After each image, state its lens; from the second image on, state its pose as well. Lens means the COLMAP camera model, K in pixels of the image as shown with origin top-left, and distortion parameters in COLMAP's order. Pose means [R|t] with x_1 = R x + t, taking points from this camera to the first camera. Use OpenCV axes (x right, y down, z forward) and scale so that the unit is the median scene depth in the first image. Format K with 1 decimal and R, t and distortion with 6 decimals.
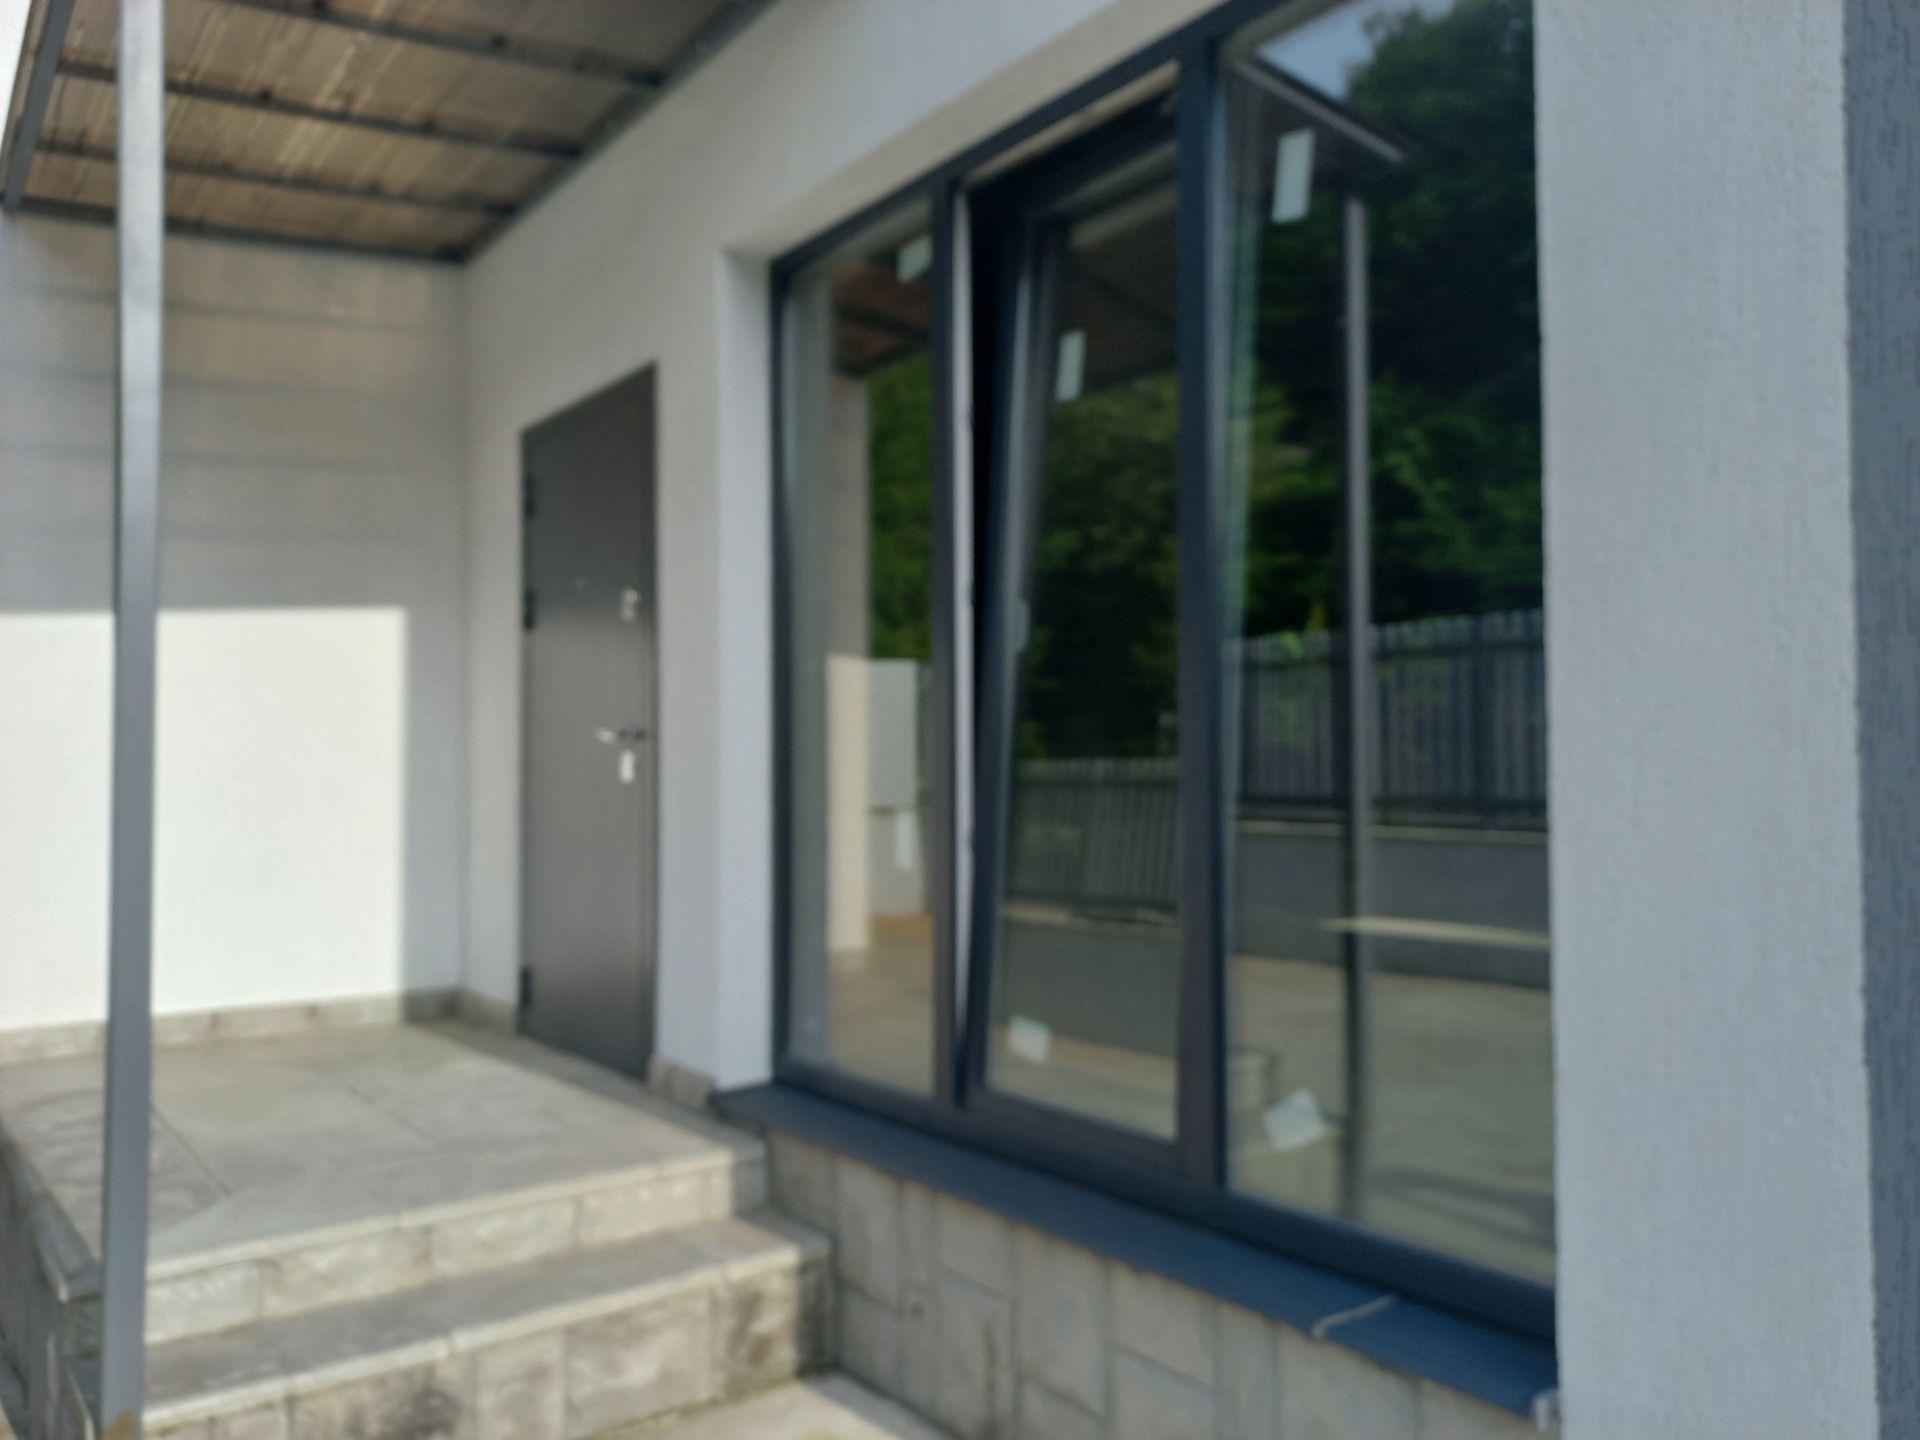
lens RADIAL K [[1436.9, 0, 960.0], [0, 1436.9, 720.0], [0, 0, 1]] dist [0.076222, -0.072584]
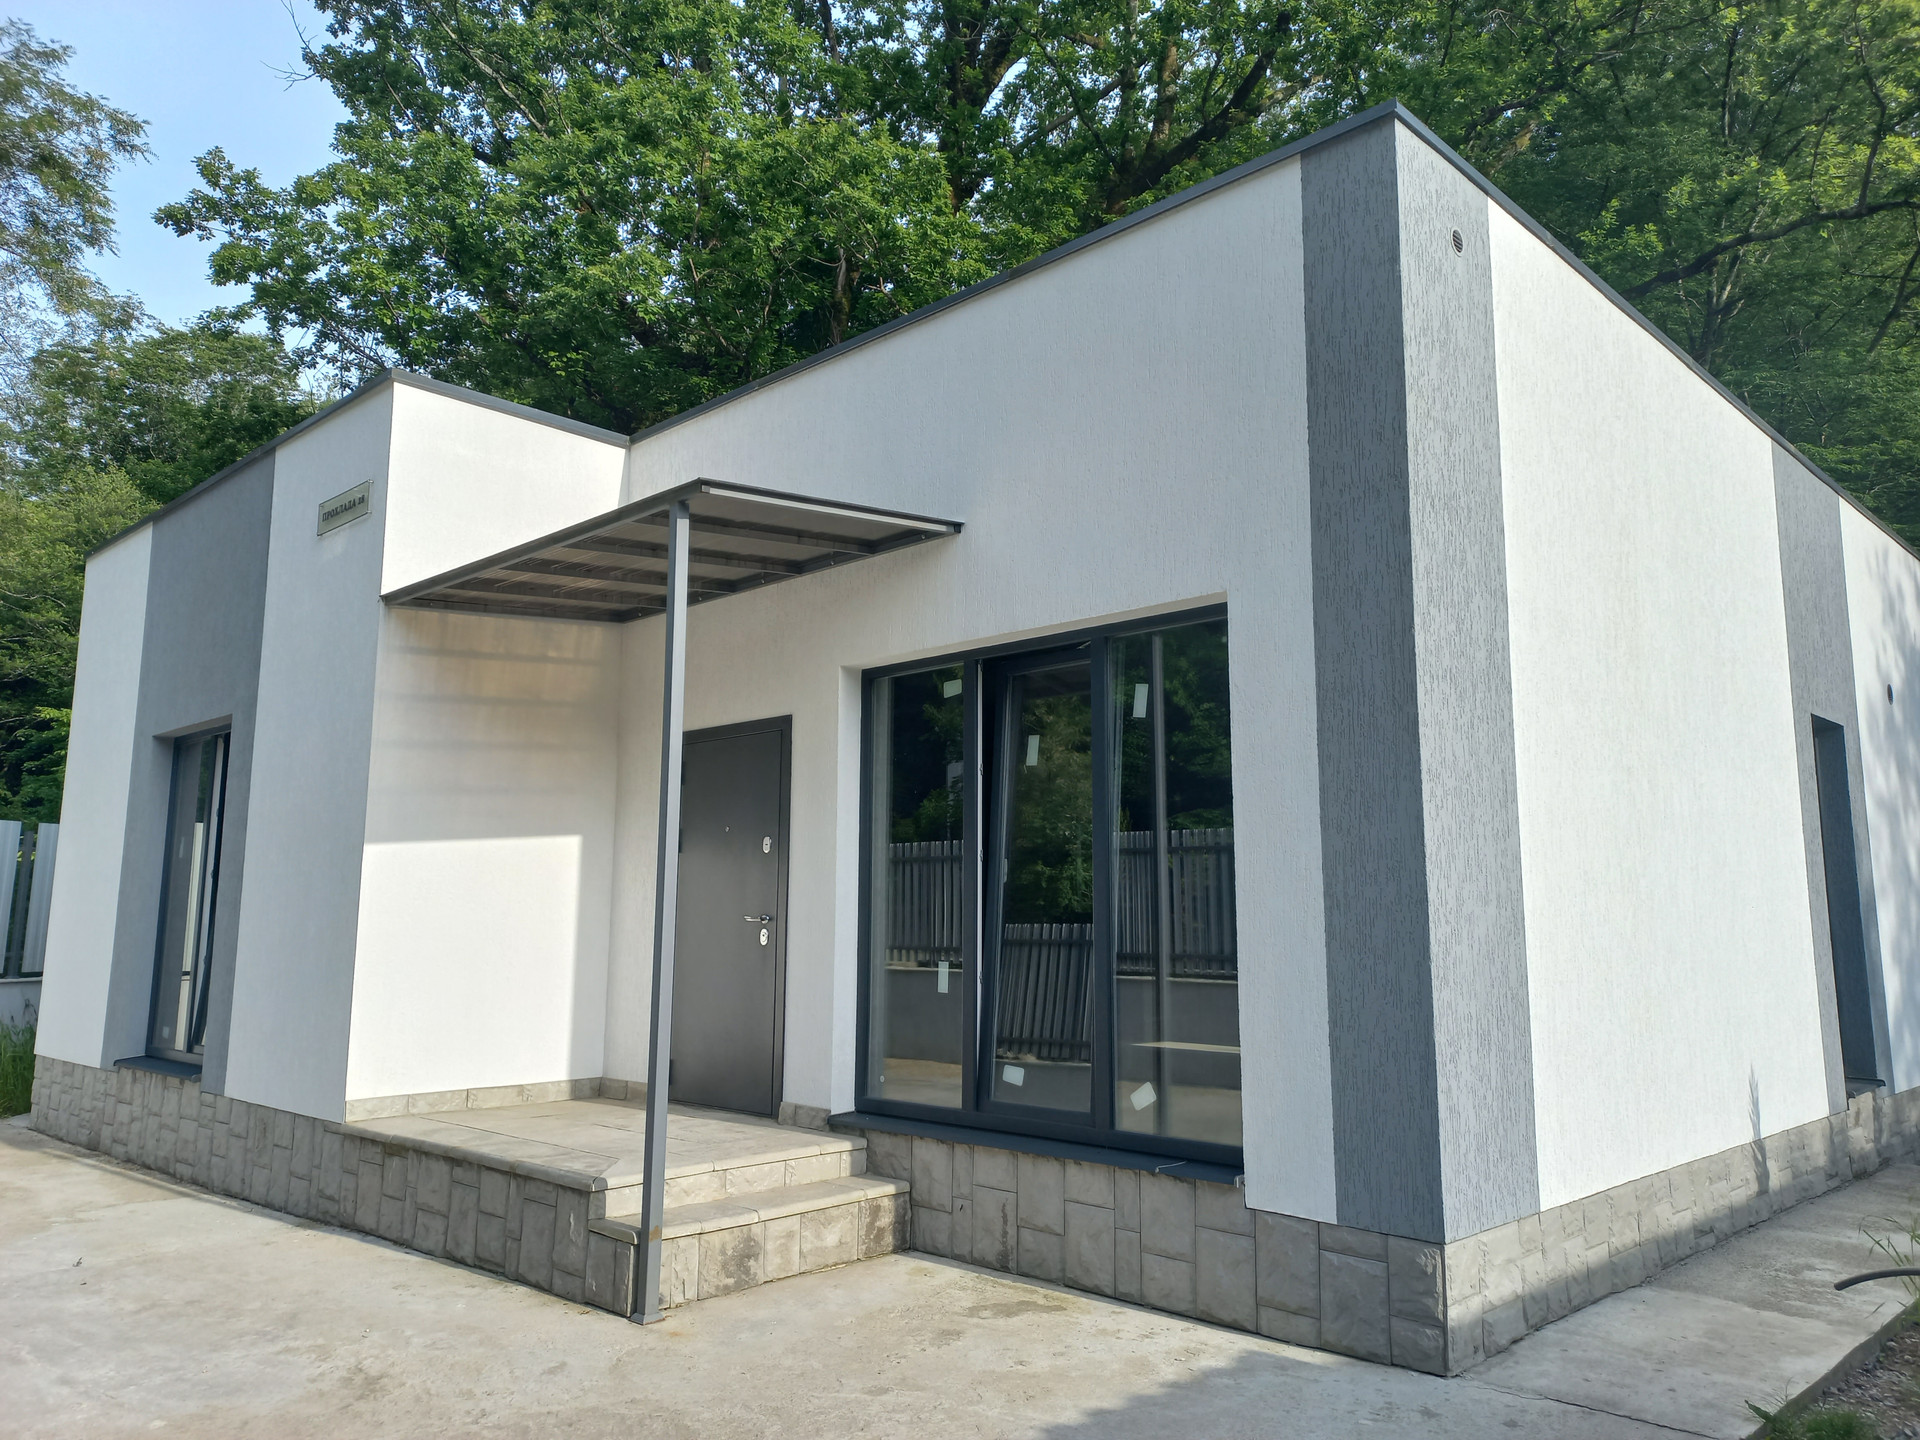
lens RADIAL K [[1368.4, 0, 960.0], [0, 1368.4, 720.0], [0, 0, 1]] dist [0.069743, 0.002386]
pose [[0.989848, 0.027381, 0.139467, -0.313112], [-0.011825, 0.993731, -0.111169, -0.064197], [-0.141636, 0.108391, 0.983967, -0.974755]]
